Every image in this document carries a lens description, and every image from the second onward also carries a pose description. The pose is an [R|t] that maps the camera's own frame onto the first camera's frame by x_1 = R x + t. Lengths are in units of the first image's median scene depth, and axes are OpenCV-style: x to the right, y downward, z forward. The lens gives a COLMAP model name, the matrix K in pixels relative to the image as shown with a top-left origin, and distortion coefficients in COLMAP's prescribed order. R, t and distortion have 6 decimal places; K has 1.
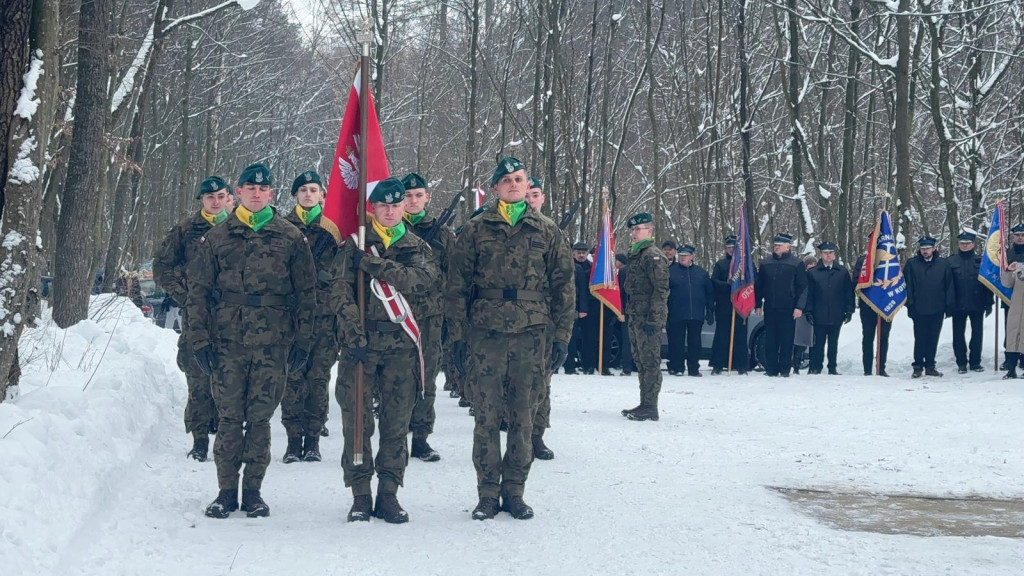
lens RADIAL K [[4085.4, 0, 403.1], [0, 4085.4, 420.3], [0, 0, 1]] dist [0.188620, 0.209973]
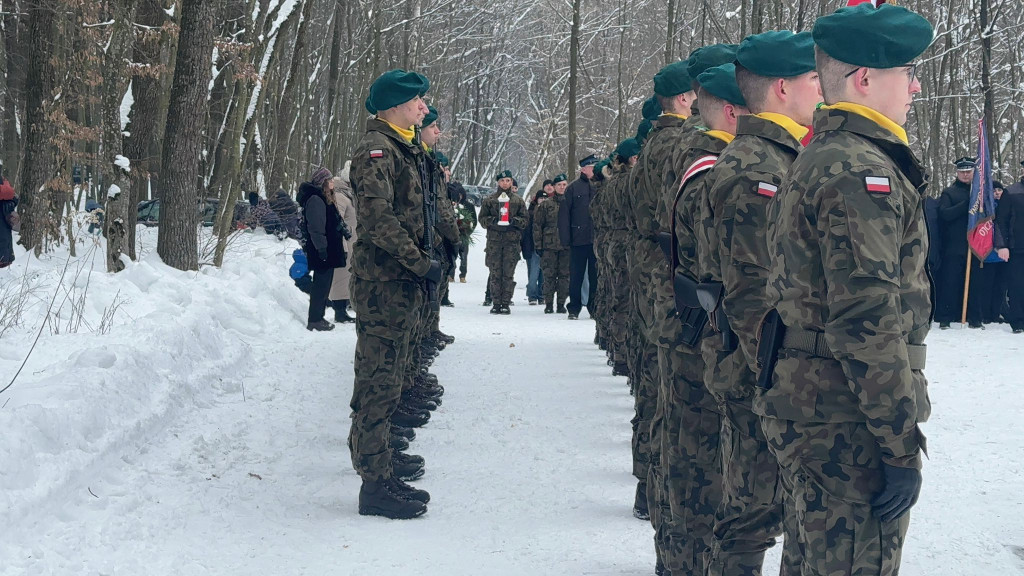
lens RADIAL K [[1624.2, 0, 542.5], [0, 1624.2, 290.6], [0, 0, 1]] dist [0.131436, 0.008816]
pose [[0.986199, 0.015578, -0.164831, 0.050440], [-0.008877, 0.999107, 0.041313, -0.031035], [0.165328, -0.039279, 0.985456, 0.655660]]
